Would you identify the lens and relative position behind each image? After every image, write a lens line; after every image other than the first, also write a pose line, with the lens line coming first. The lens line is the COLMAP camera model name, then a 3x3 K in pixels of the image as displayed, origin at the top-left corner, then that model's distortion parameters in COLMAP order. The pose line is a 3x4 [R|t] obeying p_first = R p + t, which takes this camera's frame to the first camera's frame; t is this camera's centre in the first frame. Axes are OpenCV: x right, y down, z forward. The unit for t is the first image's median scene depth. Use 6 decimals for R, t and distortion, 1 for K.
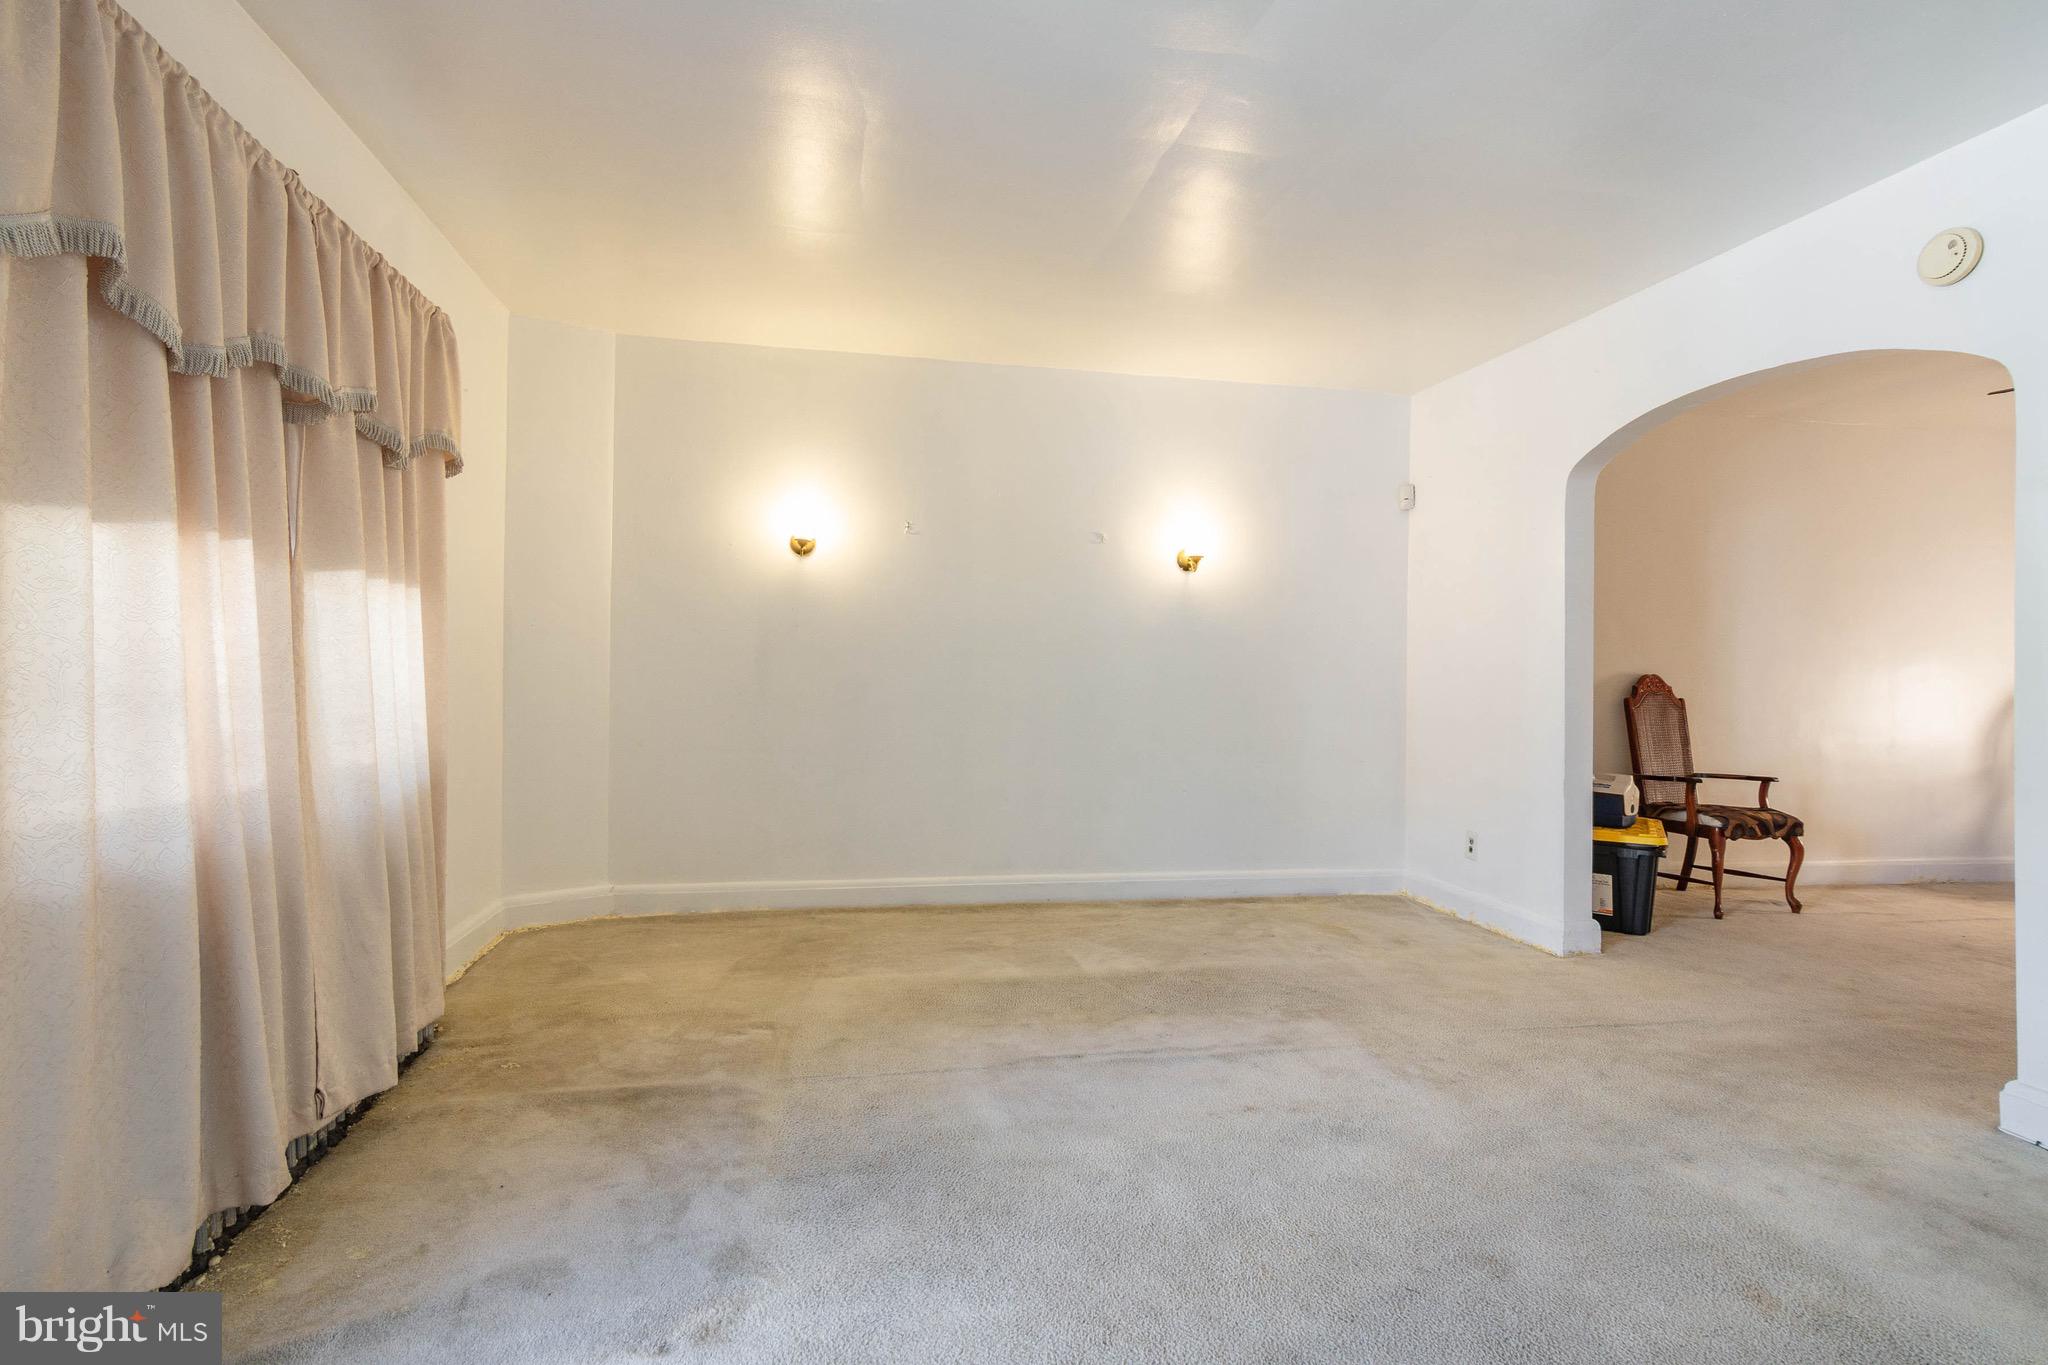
lens RADIAL K [[1018.2, 0, 1018.8], [0, 1018.2, 661.2], [0, 0, 1]] dist [0.015712, 0.001279]
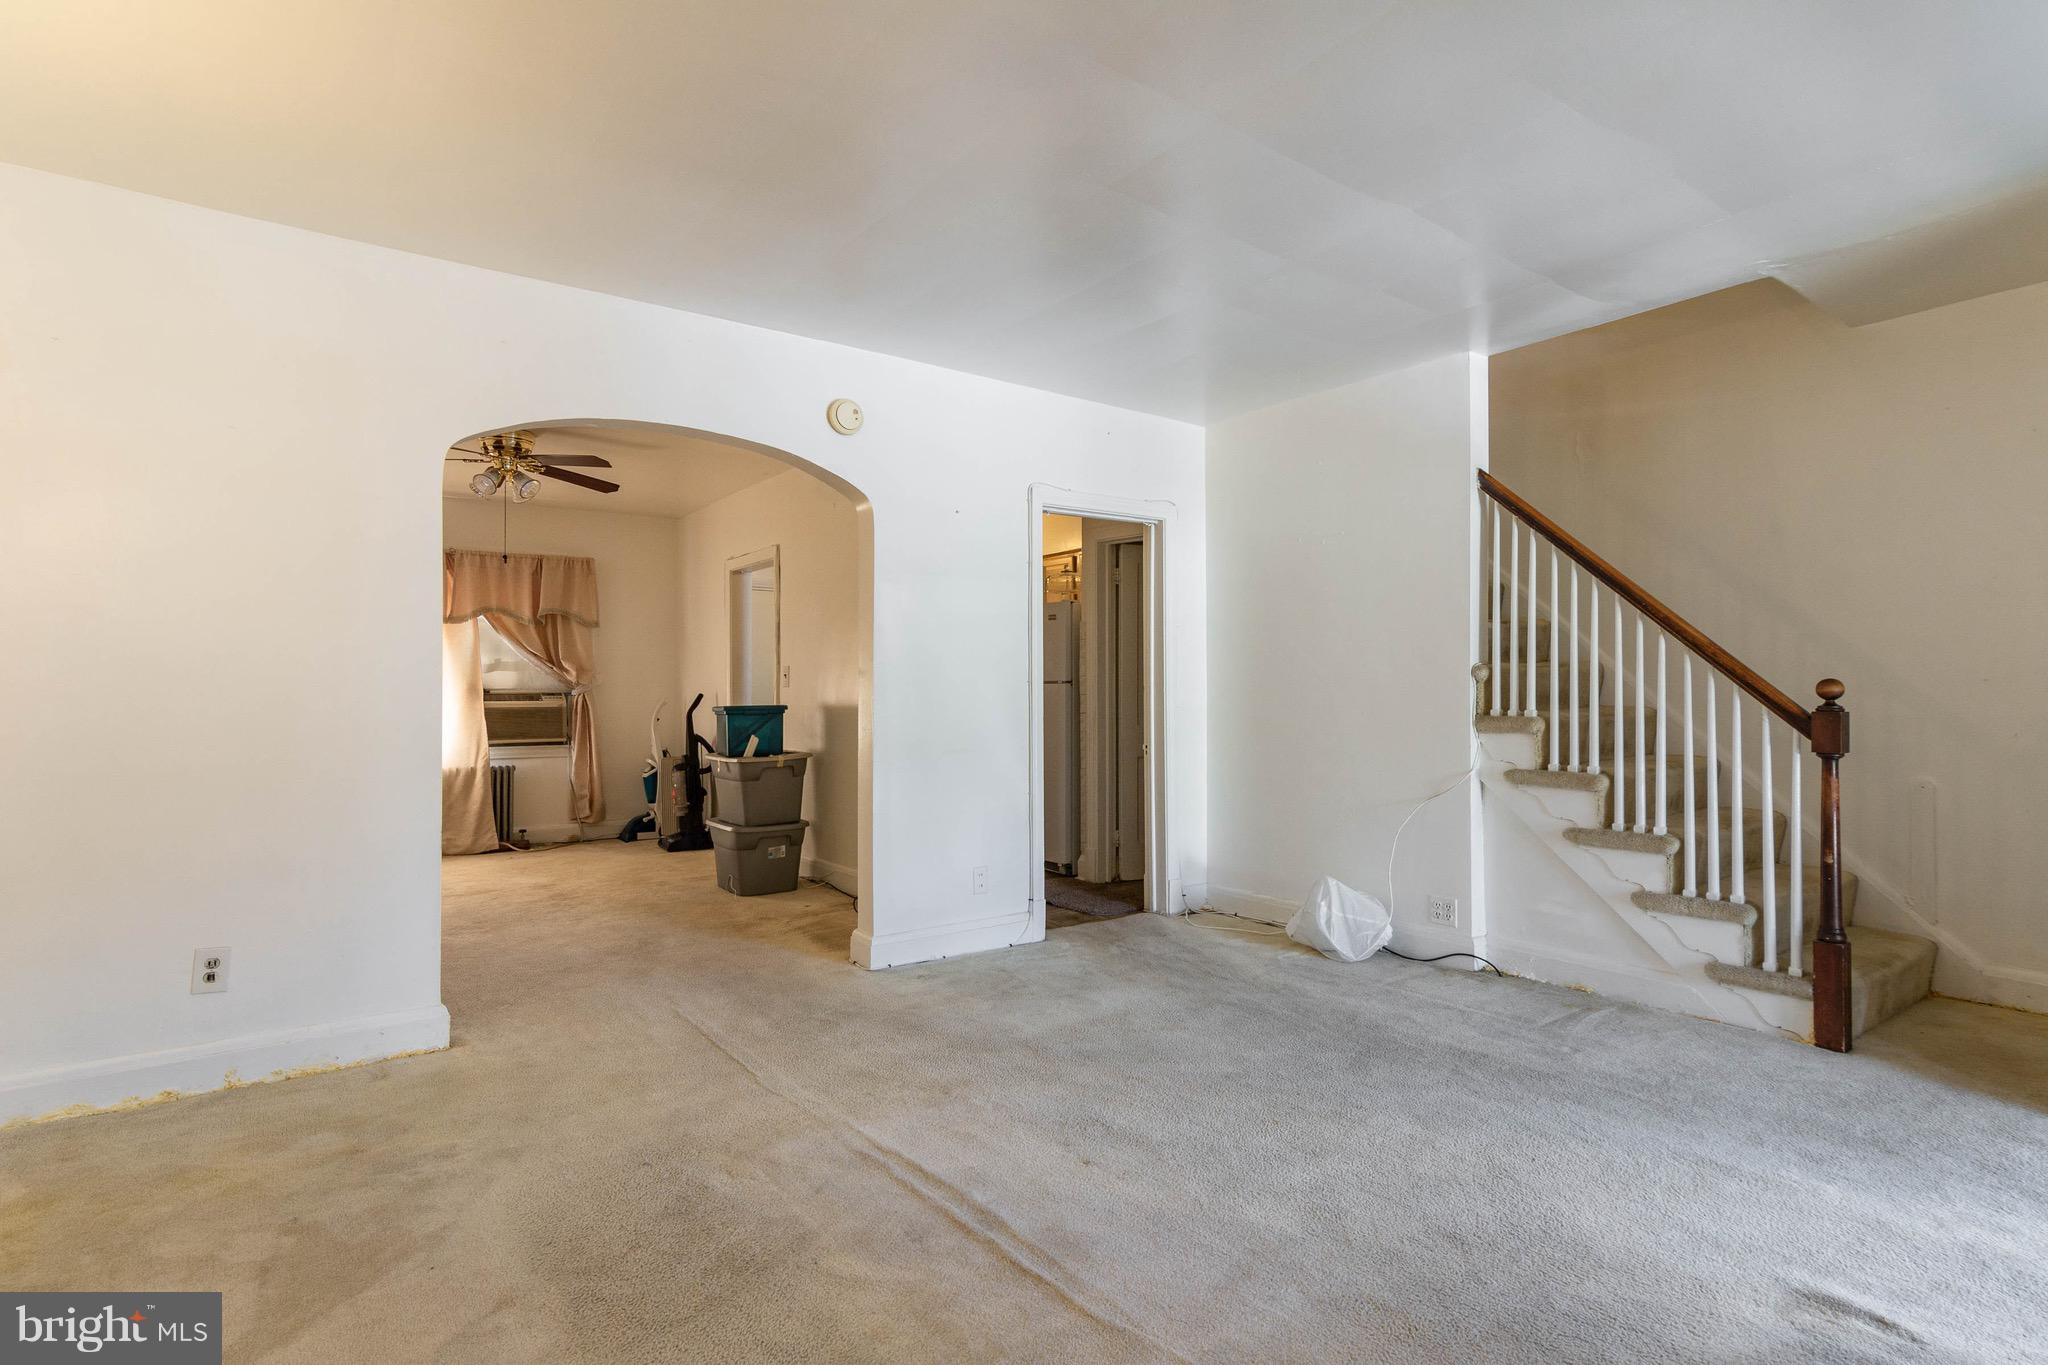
lens RADIAL K [[1025.0, 0, 1015.5], [0, 1025.0, 675.2], [0, 0, 1]] dist [-0.000519, -0.000168]
pose [[-0.427048, 0.001682, 0.904227, -0.359056], [-0.009982, 0.999929, -0.006574, -0.001332], [-0.904174, -0.011833, -0.427001, 0.883151]]
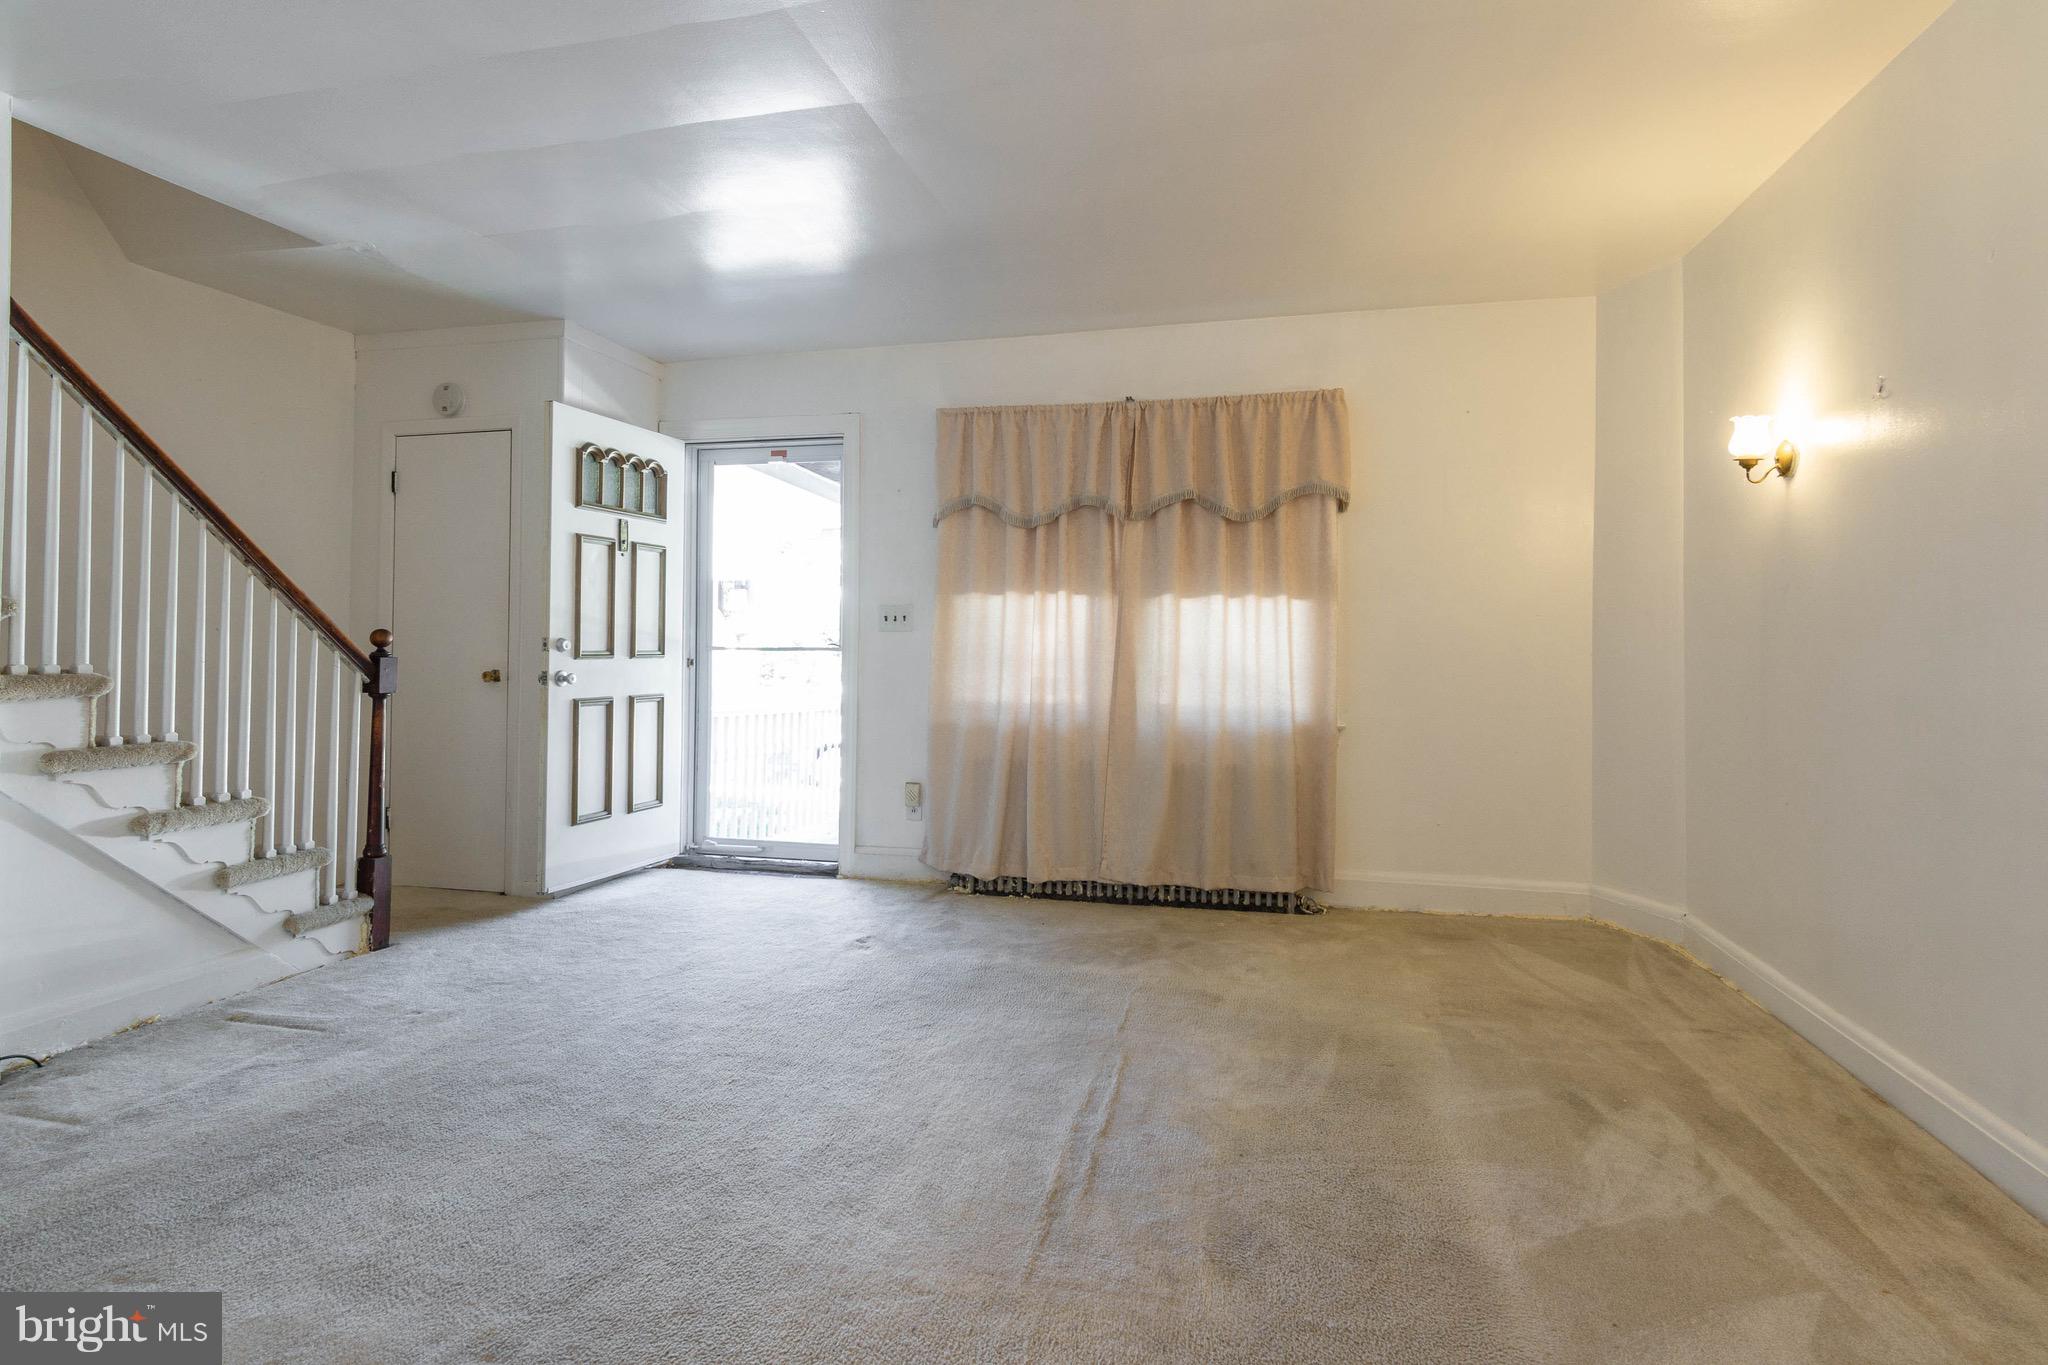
lens RADIAL K [[1034.9, 0, 1018.3], [0, 1034.9, 626.9], [0, 0, 1]] dist [0.003884, 0.000596]
pose [[-0.424814, -0.030704, -0.904760, 0.624527], [-0.003390, 0.999472, -0.032326, 0.015112], [0.905274, -0.010665, -0.424693, 0.886125]]
